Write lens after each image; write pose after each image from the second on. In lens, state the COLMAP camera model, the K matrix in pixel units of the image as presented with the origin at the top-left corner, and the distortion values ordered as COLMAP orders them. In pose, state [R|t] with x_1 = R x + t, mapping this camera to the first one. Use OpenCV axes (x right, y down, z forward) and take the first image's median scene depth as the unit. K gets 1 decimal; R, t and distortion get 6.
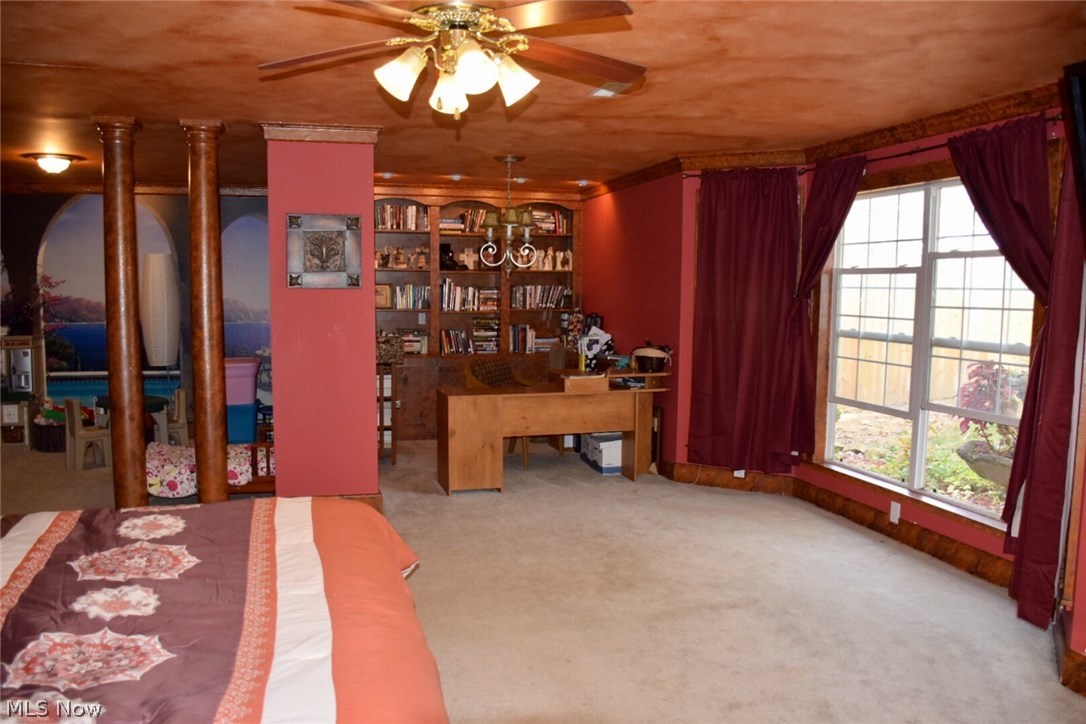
lens RADIAL K [[864.2, 0, 543.0], [0, 864.2, 362.0], [0, 0, 1]] dist [-0.146040, 0.118129]
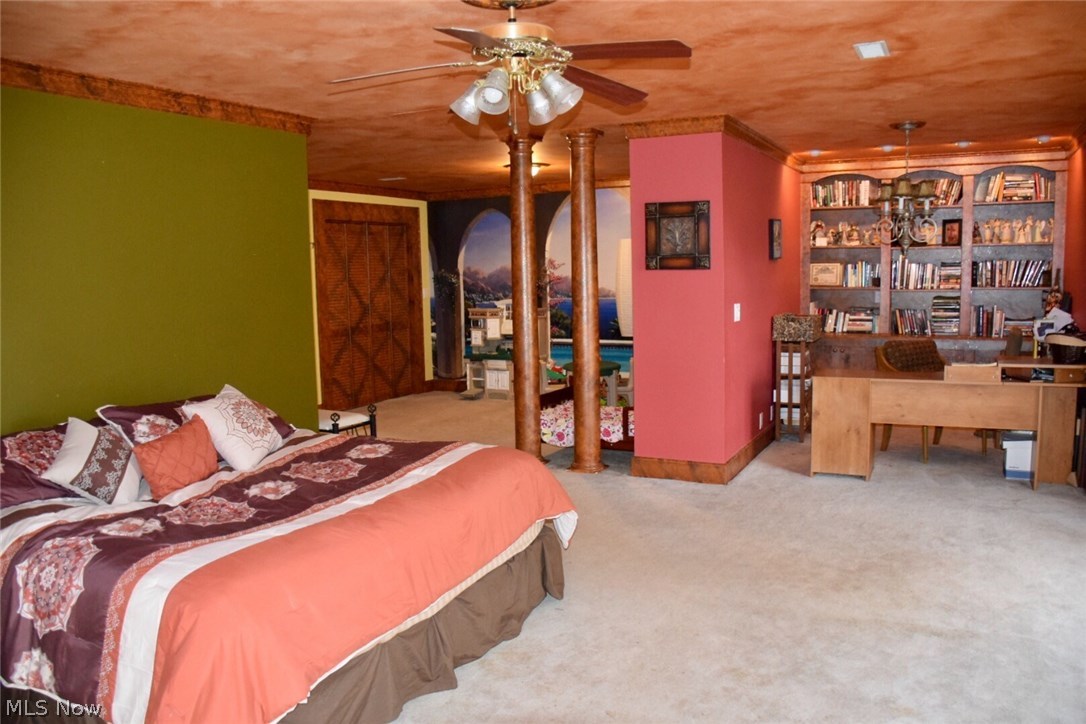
lens RADIAL K [[864.2, 0, 543.0], [0, 864.2, 362.0], [0, 0, 1]] dist [-0.146040, 0.118129]
pose [[0.741177, 0.051855, -0.669304, 0.281578], [-0.032122, 0.998610, 0.041797, -0.006977], [0.670540, -0.009479, 0.741813, 0.060239]]
